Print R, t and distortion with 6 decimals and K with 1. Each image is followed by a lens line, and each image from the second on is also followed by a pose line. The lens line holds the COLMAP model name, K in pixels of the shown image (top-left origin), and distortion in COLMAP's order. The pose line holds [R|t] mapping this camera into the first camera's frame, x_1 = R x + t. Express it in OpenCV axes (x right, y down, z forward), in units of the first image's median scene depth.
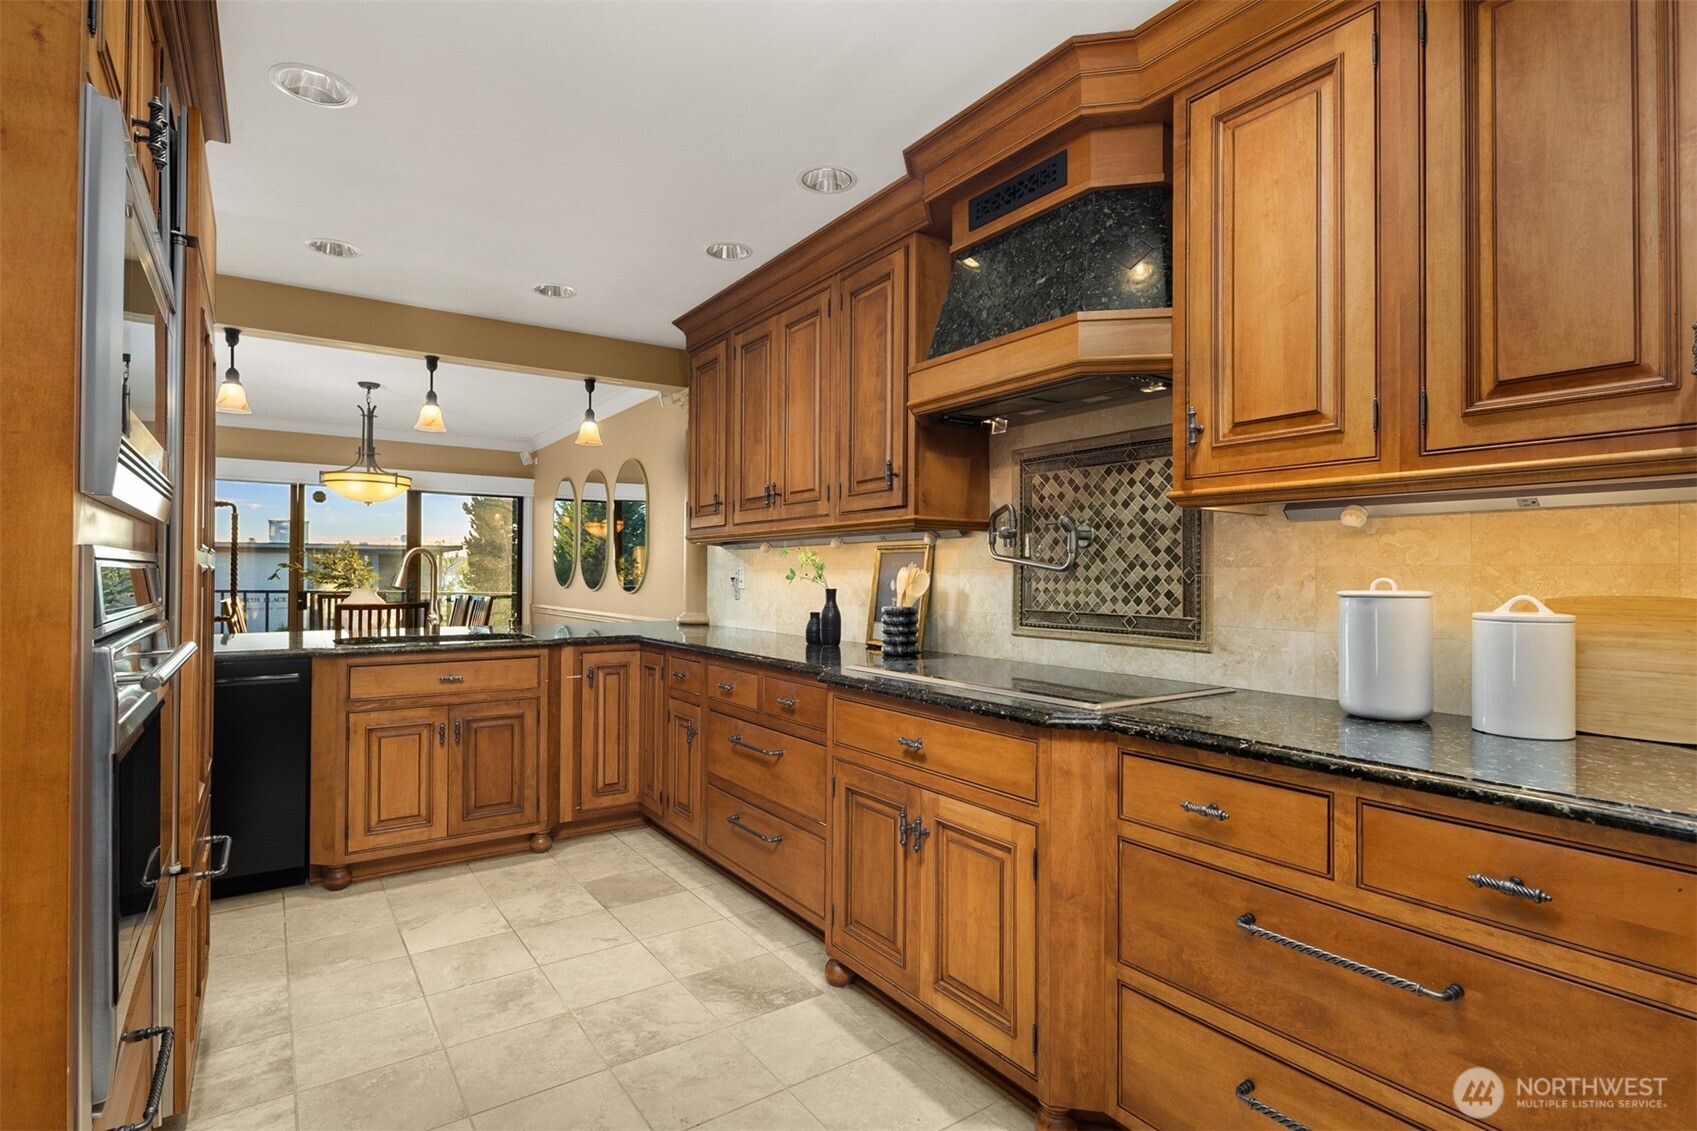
lens RADIAL K [[830.3, 0, 846.7], [0, 830.3, 569.0], [0, 0, 1]] dist [0.002966, -0.003356]
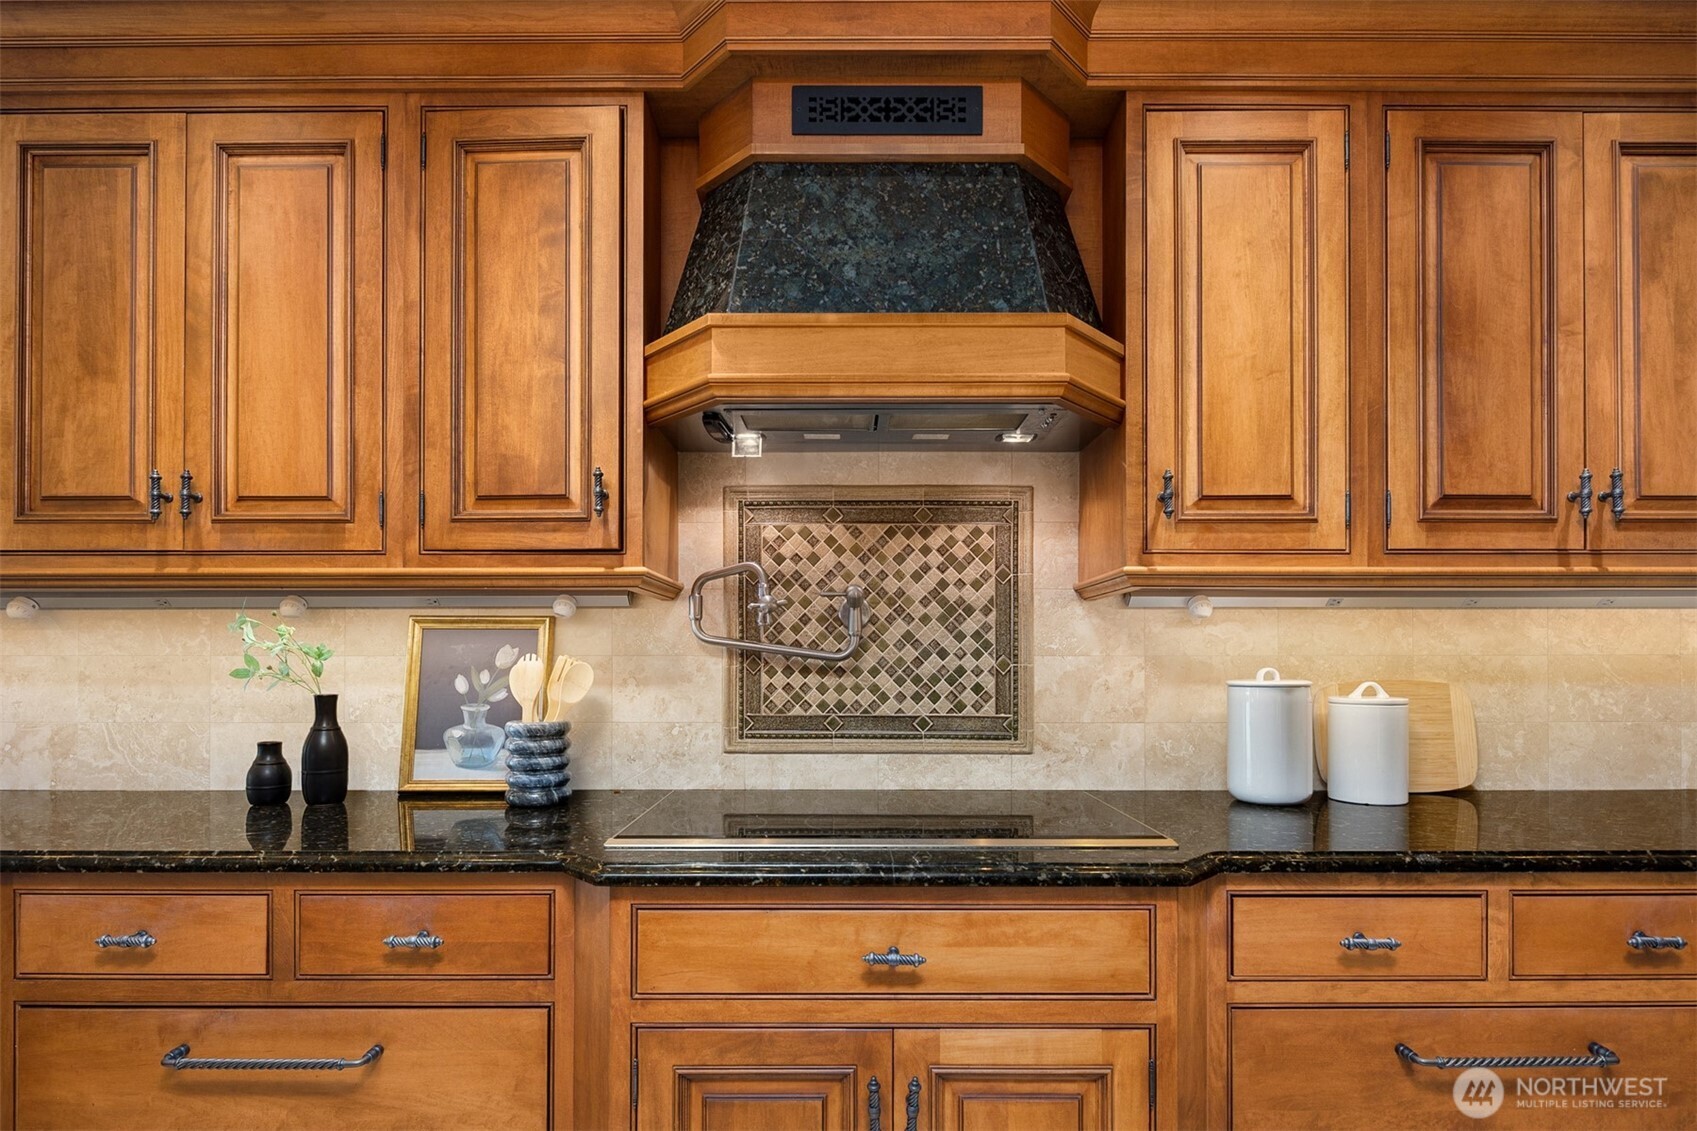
lens RADIAL K [[830.3, 0, 855.9], [0, 830.3, 659.0], [0, 0, 1]] dist [0.002966, -0.003356]
pose [[0.569769, -0.002468, 0.821801, -0.324417], [-0.002701, 0.999984, 0.004875, -0.002334], [-0.821801, -0.004998, 0.569753, 0.539738]]
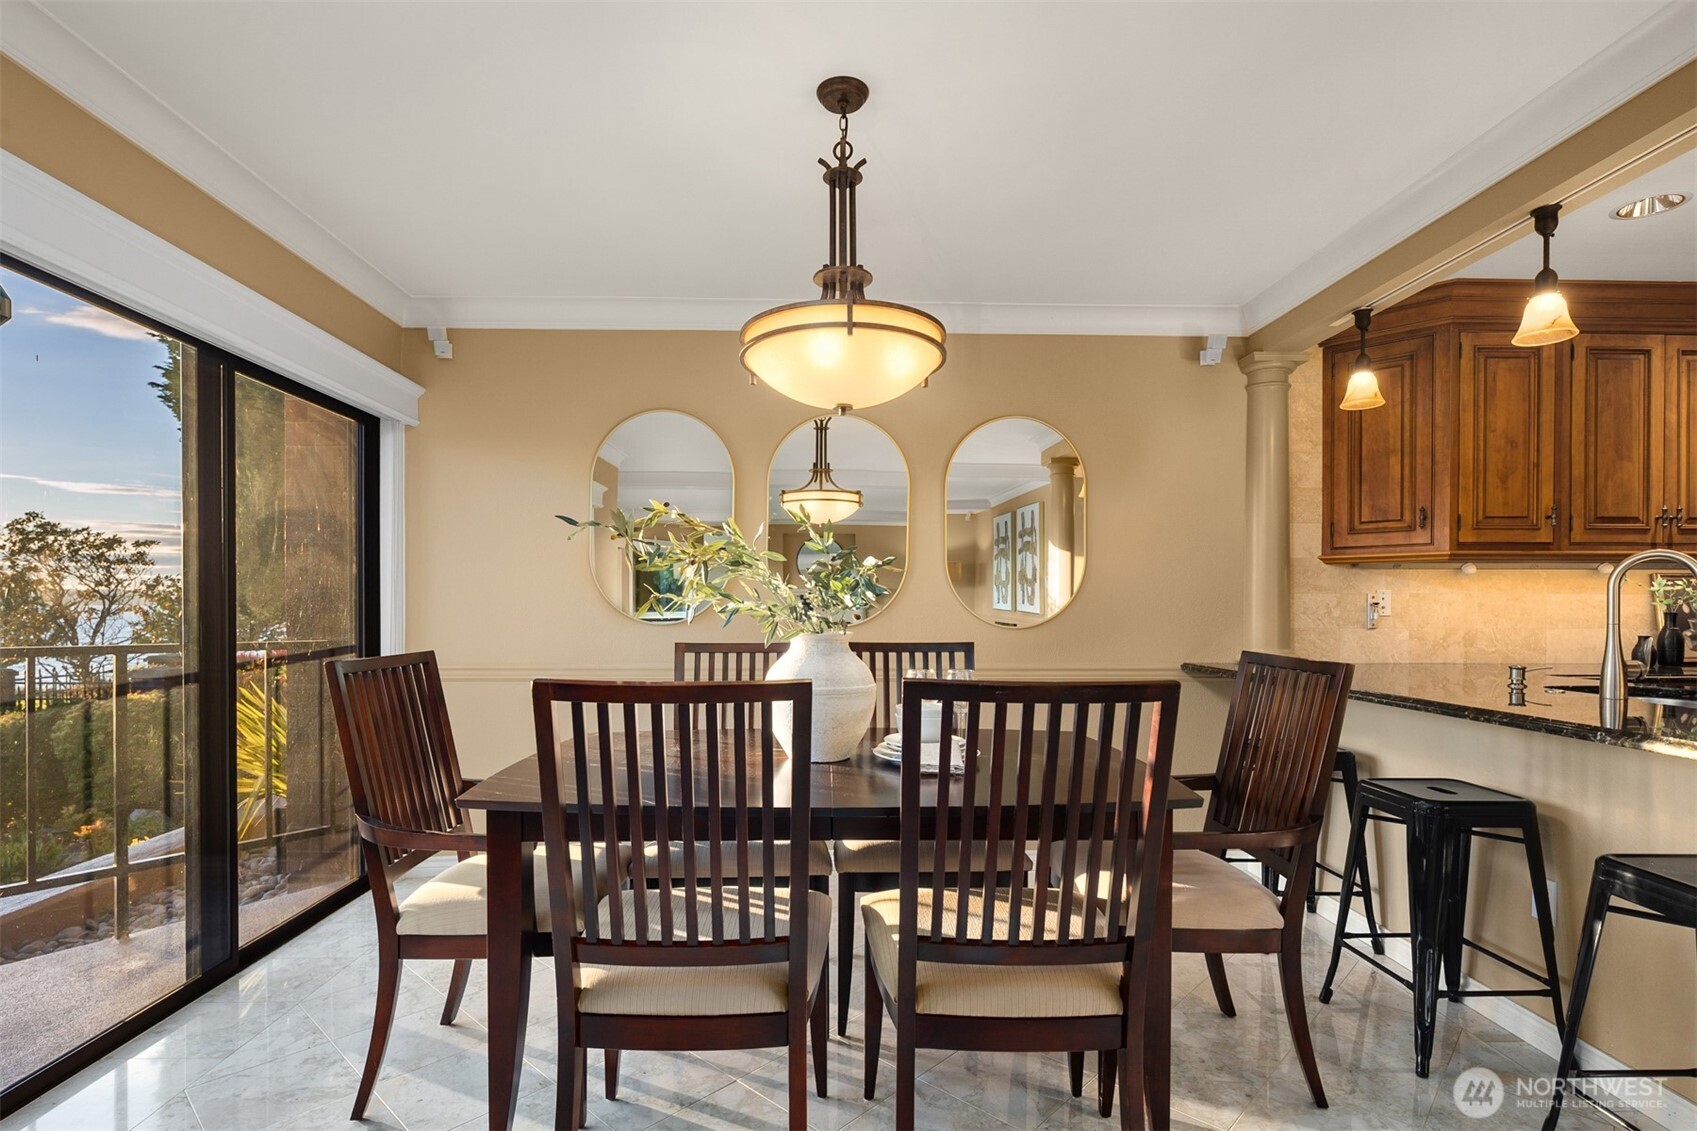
lens RADIAL K [[830.3, 0, 863.7], [0, 830.3, 613.5], [0, 0, 1]] dist [0.002966, -0.003356]
pose [[0.542770, -0.014935, 0.839748, -1.855057], [-0.002433, 0.999810, 0.019354, 0.009613], [-0.839878, -0.012547, 0.542631, 1.631634]]
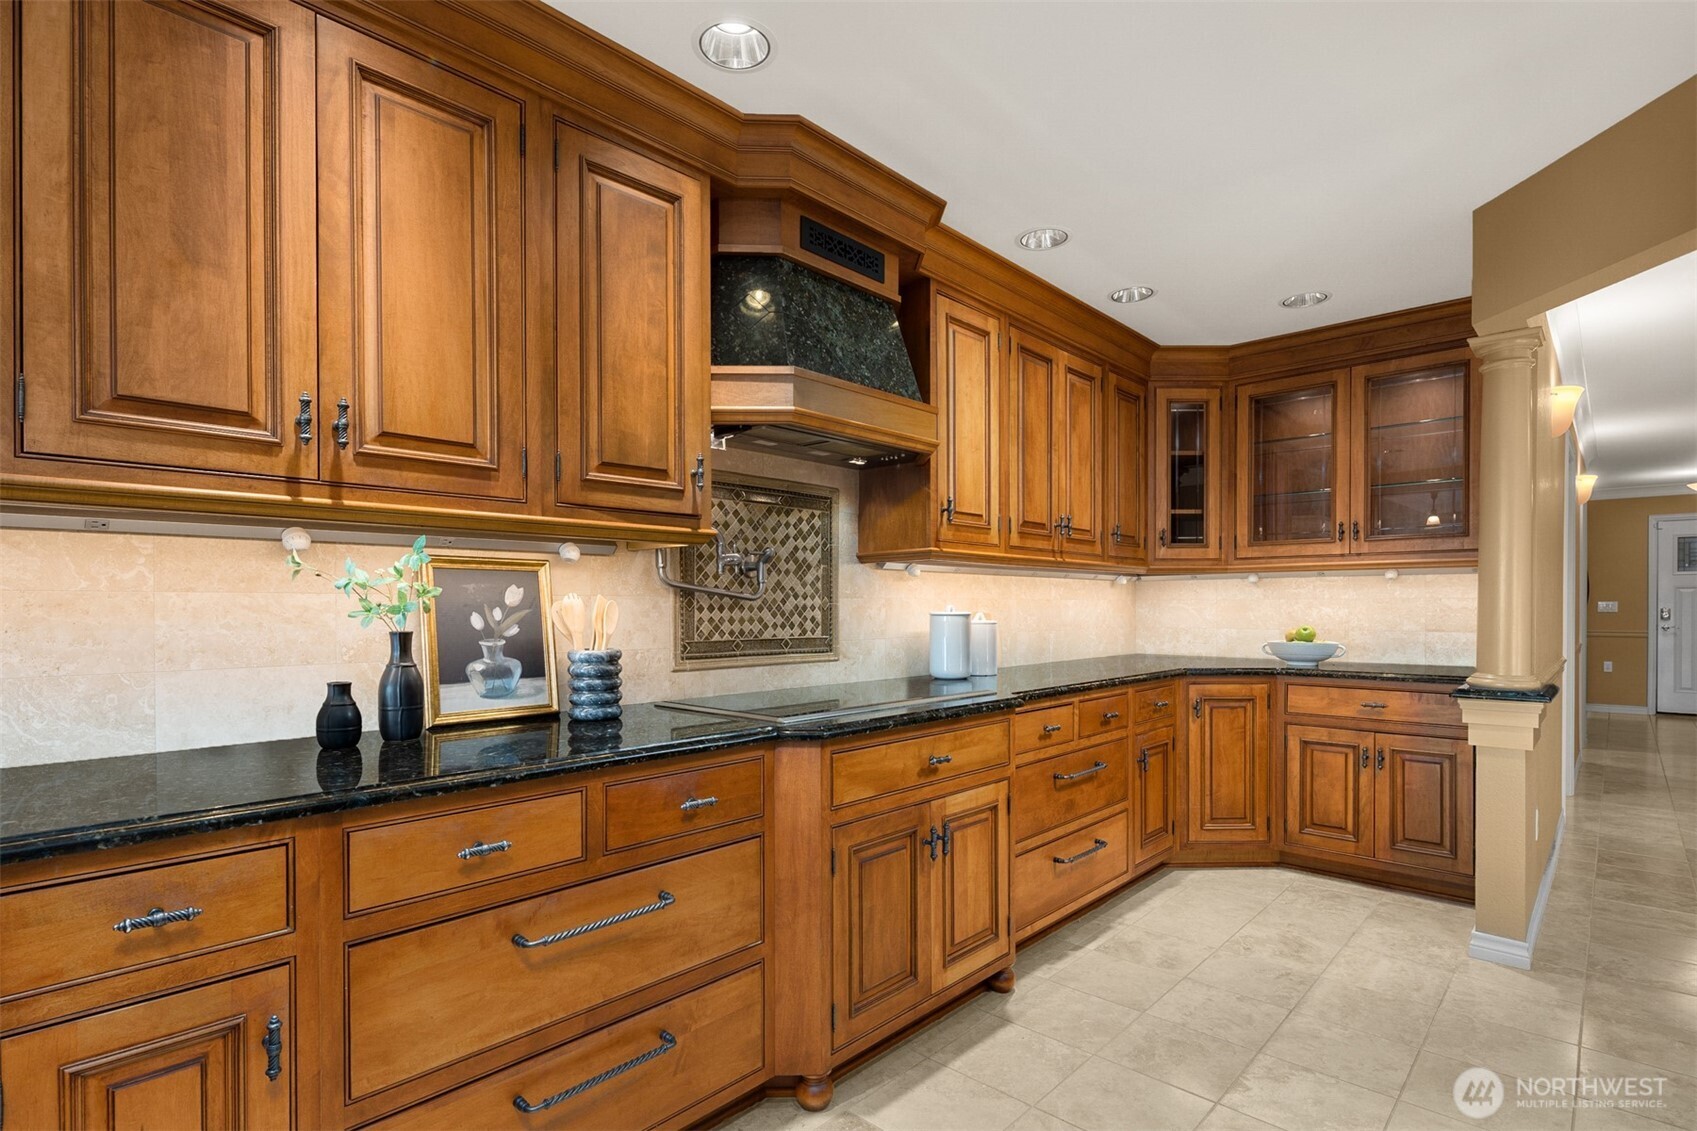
lens RADIAL K [[830.3, 0, 844.7], [0, 830.3, 613.8], [0, 0, 1]] dist [0.002966, -0.003356]
pose [[-0.208670, -0.013062, 0.977899, -0.743716], [-0.005850, 0.999910, 0.012108, 0.005916], [-0.977969, -0.003194, -0.208727, 1.055456]]
